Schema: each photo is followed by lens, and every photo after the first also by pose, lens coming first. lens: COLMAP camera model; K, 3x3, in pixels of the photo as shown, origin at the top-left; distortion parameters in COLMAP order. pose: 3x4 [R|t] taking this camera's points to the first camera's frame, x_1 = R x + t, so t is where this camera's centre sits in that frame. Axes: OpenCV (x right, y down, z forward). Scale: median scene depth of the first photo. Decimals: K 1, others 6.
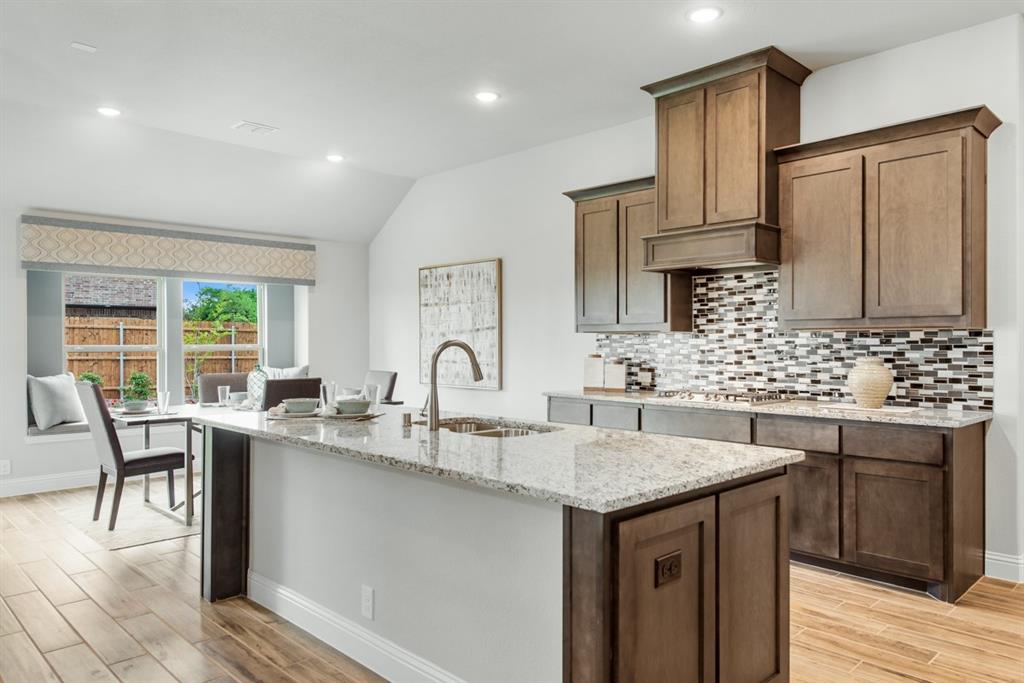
lens RADIAL K [[700.1, 0, 518.7], [0, 700.1, 342.3], [0, 0, 1]] dist [0.051611, -0.017870]
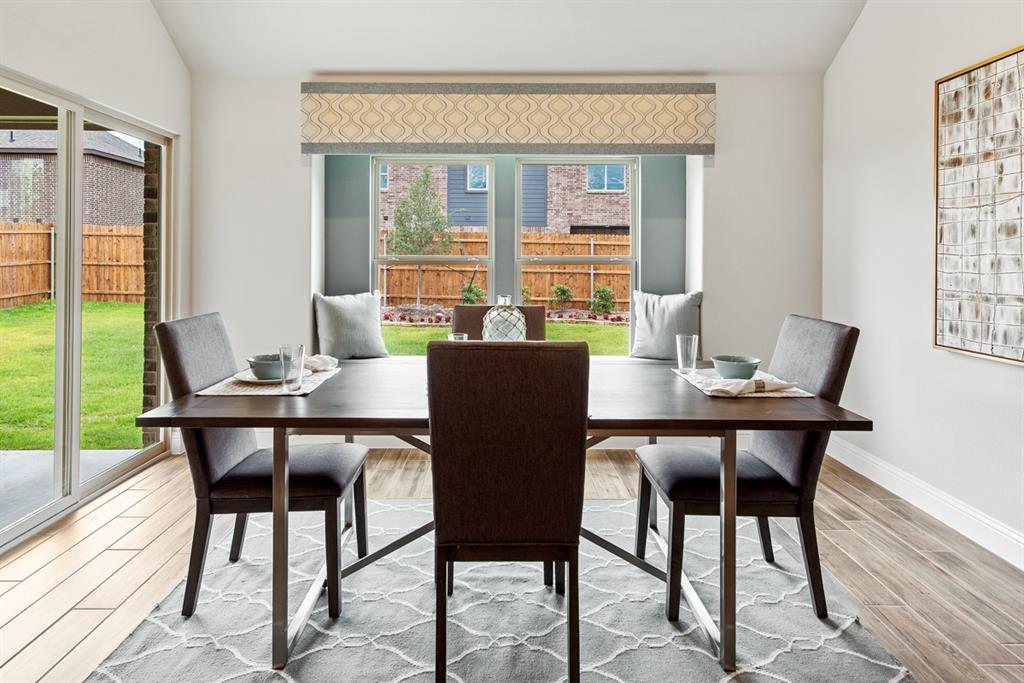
lens RADIAL K [[607.2, 0, 496.0], [0, 607.2, 262.6], [0, 0, 1]] dist [0.014871, -0.001427]
pose [[0.720392, 0.008258, -0.693517, -0.092993], [-0.005175, 0.999965, 0.006531, 0.008069], [0.693547, -0.001115, 0.720410, 0.670364]]
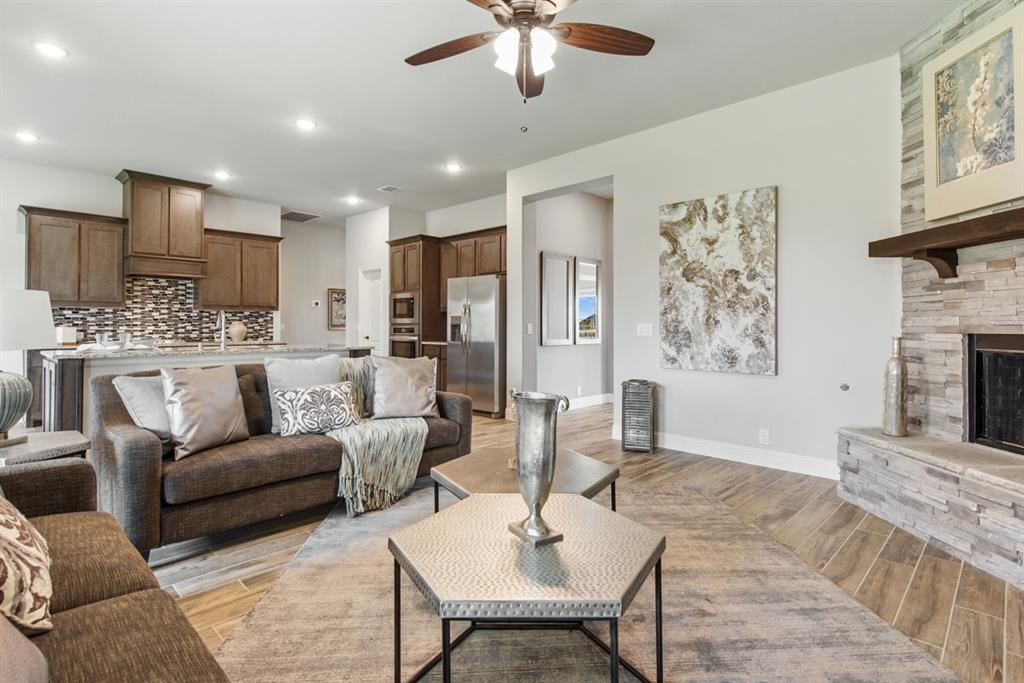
lens RADIAL K [[513.5, 0, 516.2], [0, 513.5, 318.9], [0, 0, 1]] dist [0.014025, -0.001990]
pose [[-0.026871, 0.013589, 0.999547, -0.913199], [-0.002727, 0.999903, -0.013667, 0.023283], [-0.999635, -0.003093, -0.026831, 0.046943]]
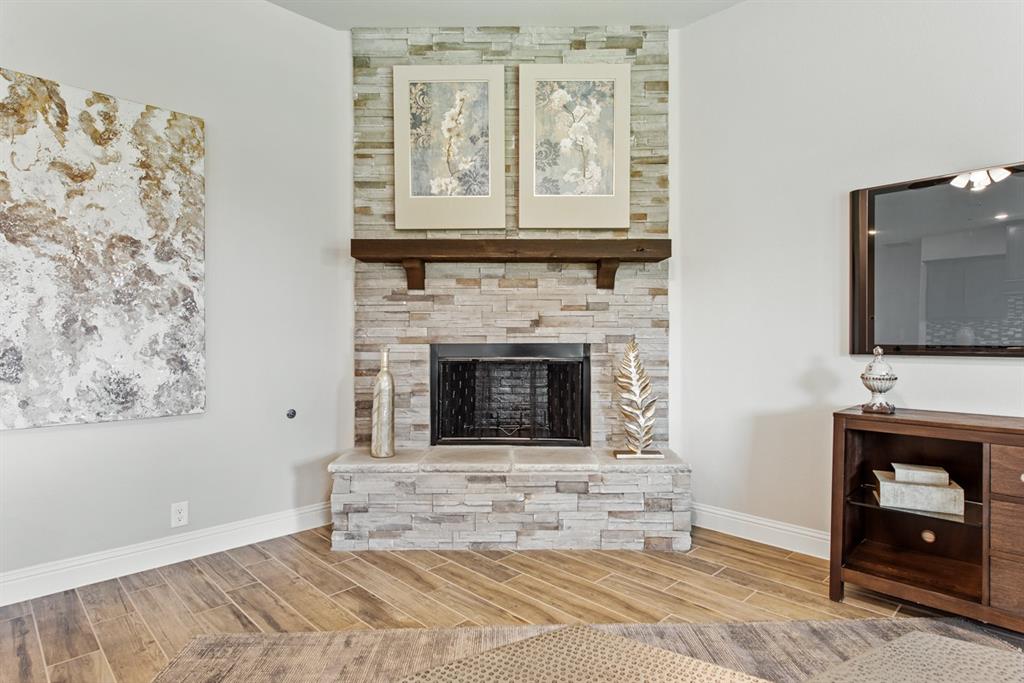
lens RADIAL K [[551.6, 0, 510.2], [0, 551.6, 338.9], [0, 0, 1]] dist [0.021259, -0.003453]
pose [[-0.999998, 0.001381, -0.001244, -0.517486], [0.001382, 0.999998, -0.001053, 0.025002], [0.001243, -0.001055, -0.999999, 0.160004]]
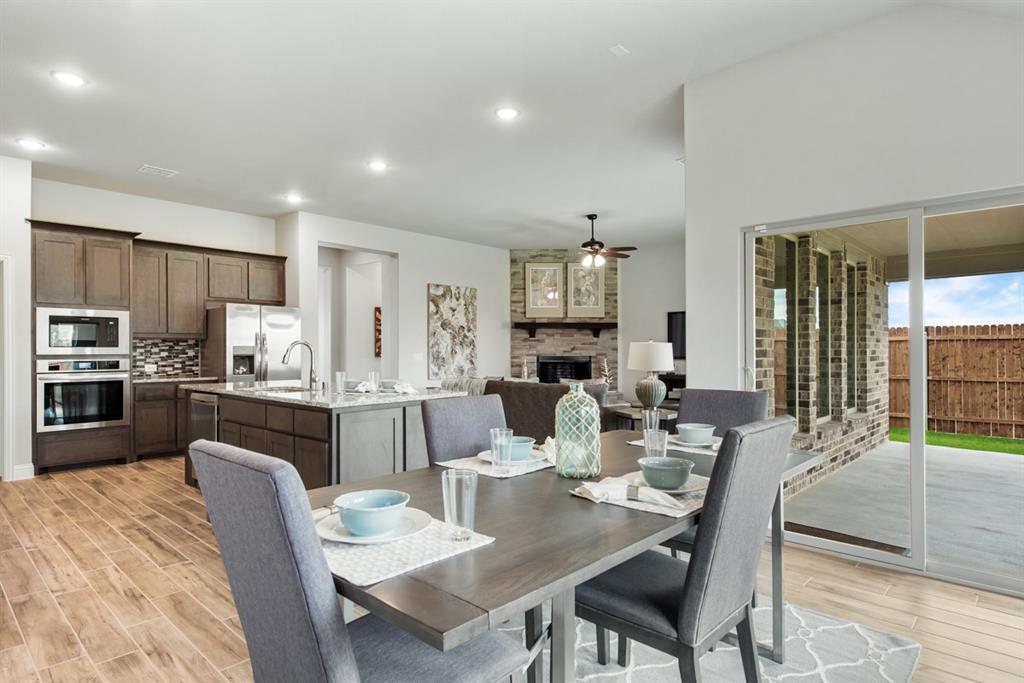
lens RADIAL K [[567.3, 0, 504.6], [0, 567.3, 345.9], [0, 0, 1]] dist [0.024799, 0.000317]
pose [[-0.999180, 0.002276, -0.040422, -0.278705], [0.002550, 0.999974, -0.006744, 0.010459], [0.040406, -0.006841, -0.999160, 1.255171]]
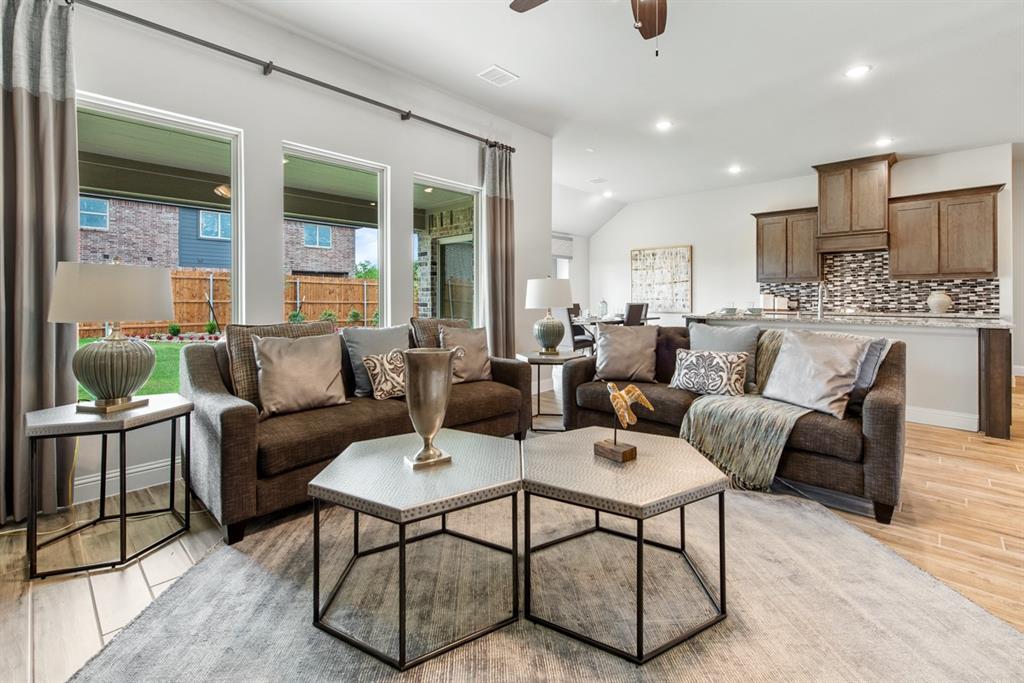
lens RADIAL K [[446.9, 0, 535.5], [0, 446.9, 301.6], [0, 0, 1]] dist [0.019960, -0.001419]
pose [[0.998037, -0.002051, 0.062587, -0.599148], [0.001342, 0.999934, 0.011368, 0.024832], [-0.062607, -0.011262, 0.997975, -0.248382]]
